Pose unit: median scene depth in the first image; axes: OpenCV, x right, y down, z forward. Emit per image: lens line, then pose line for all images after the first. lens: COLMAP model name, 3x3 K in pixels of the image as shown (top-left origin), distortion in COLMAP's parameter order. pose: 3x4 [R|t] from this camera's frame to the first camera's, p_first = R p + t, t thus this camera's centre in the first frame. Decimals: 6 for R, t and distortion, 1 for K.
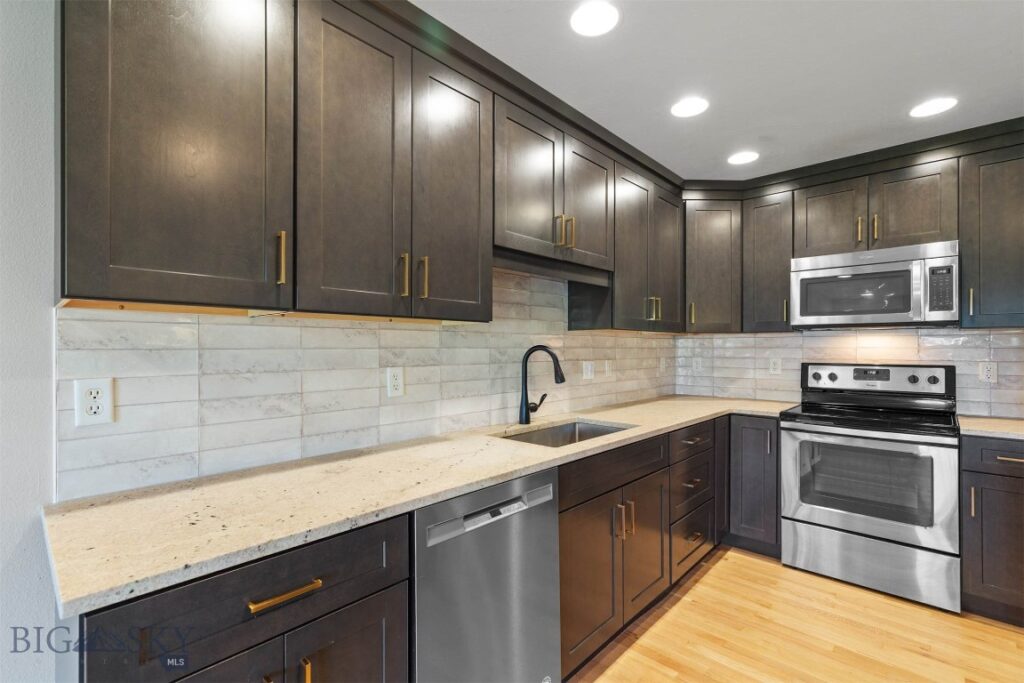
lens RADIAL K [[461.0, 0, 512.0], [0, 461.0, 345.8], [0, 0, 1]] dist [0.008384, -0.001950]
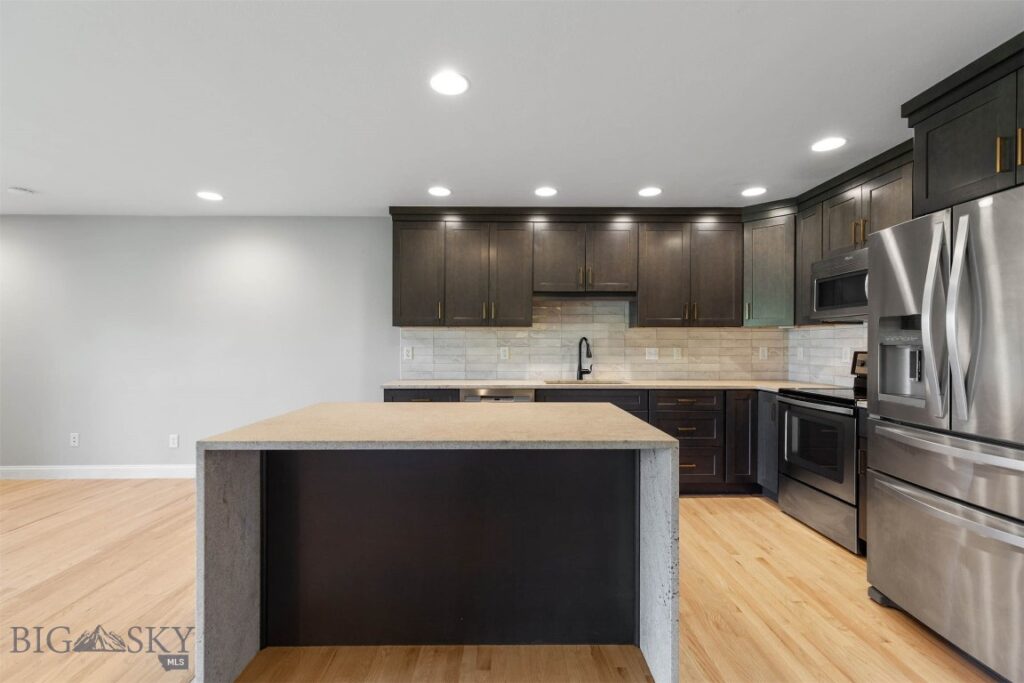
lens RADIAL K [[461.0, 0, 511.5], [0, 461.0, 346.5], [0, 0, 1]] dist [0.008384, -0.001950]
pose [[0.688989, 0.002246, -0.724769, 1.006619], [0.001152, 0.999991, 0.004193, 0.023615], [0.724771, -0.003724, 0.688980, -0.398710]]
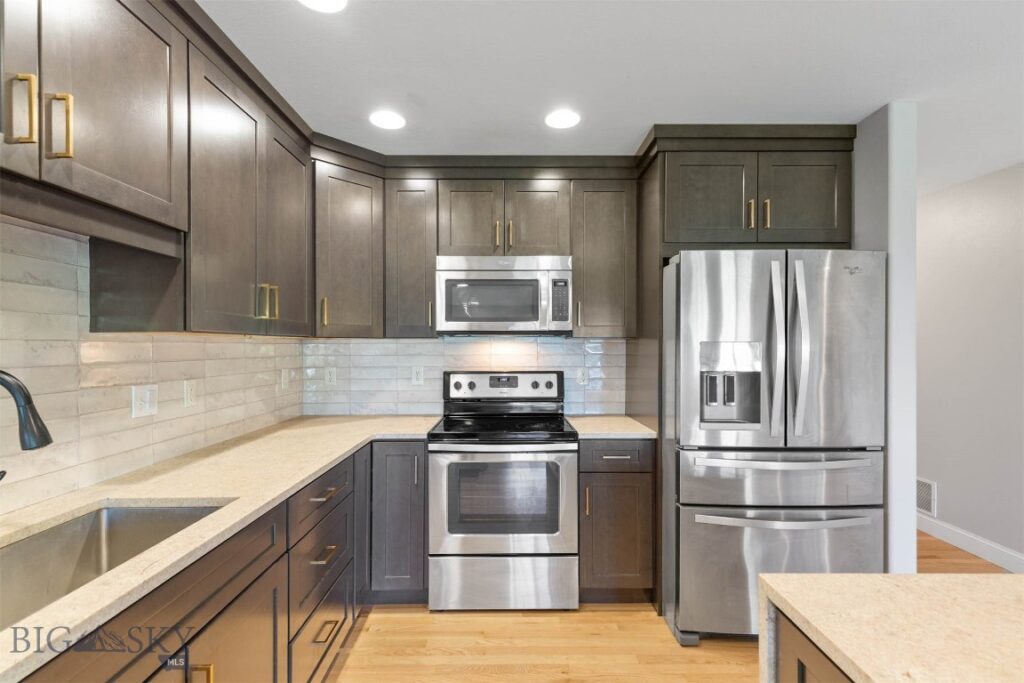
lens RADIAL K [[461.0, 0, 508.7], [0, 461.0, 345.5], [0, 0, 1]] dist [0.008384, -0.001950]
pose [[0.730284, -0.000296, 0.683144, 0.109667], [-0.000102, 1.000000, 0.000542, -0.018015], [-0.683144, -0.000465, 0.730284, 0.281569]]
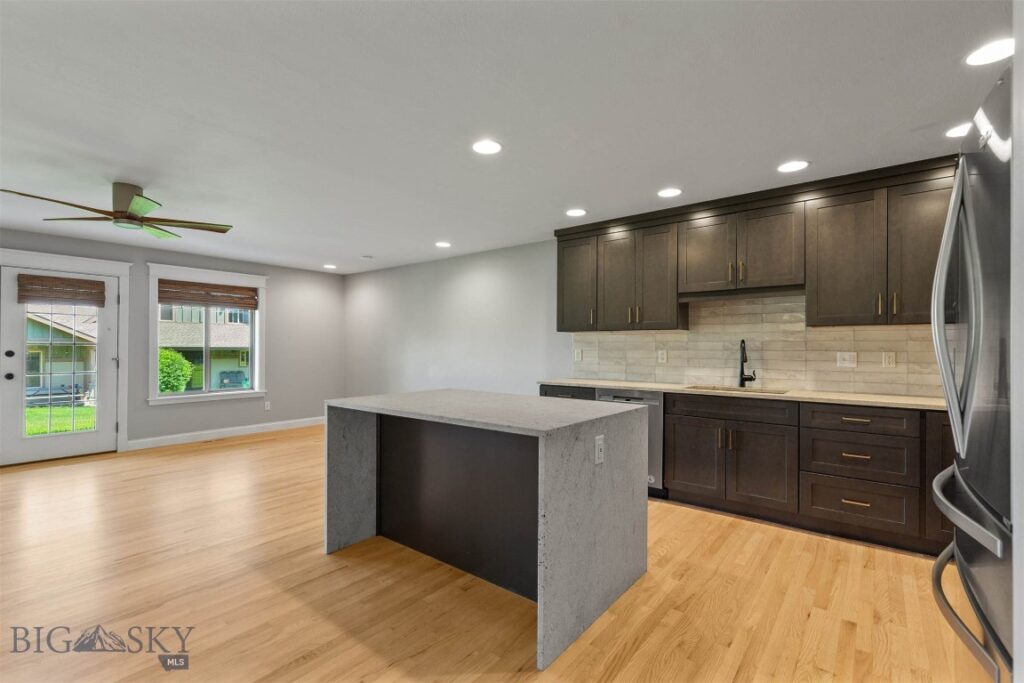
lens RADIAL K [[461.0, 0, 508.7], [0, 461.0, 346.1], [0, 0, 1]] dist [0.008384, -0.001950]
pose [[0.072798, -0.002673, -0.997343, 1.387622], [-0.000235, 0.999996, -0.002697, 0.022614], [0.997347, 0.000431, 0.072797, 0.041020]]
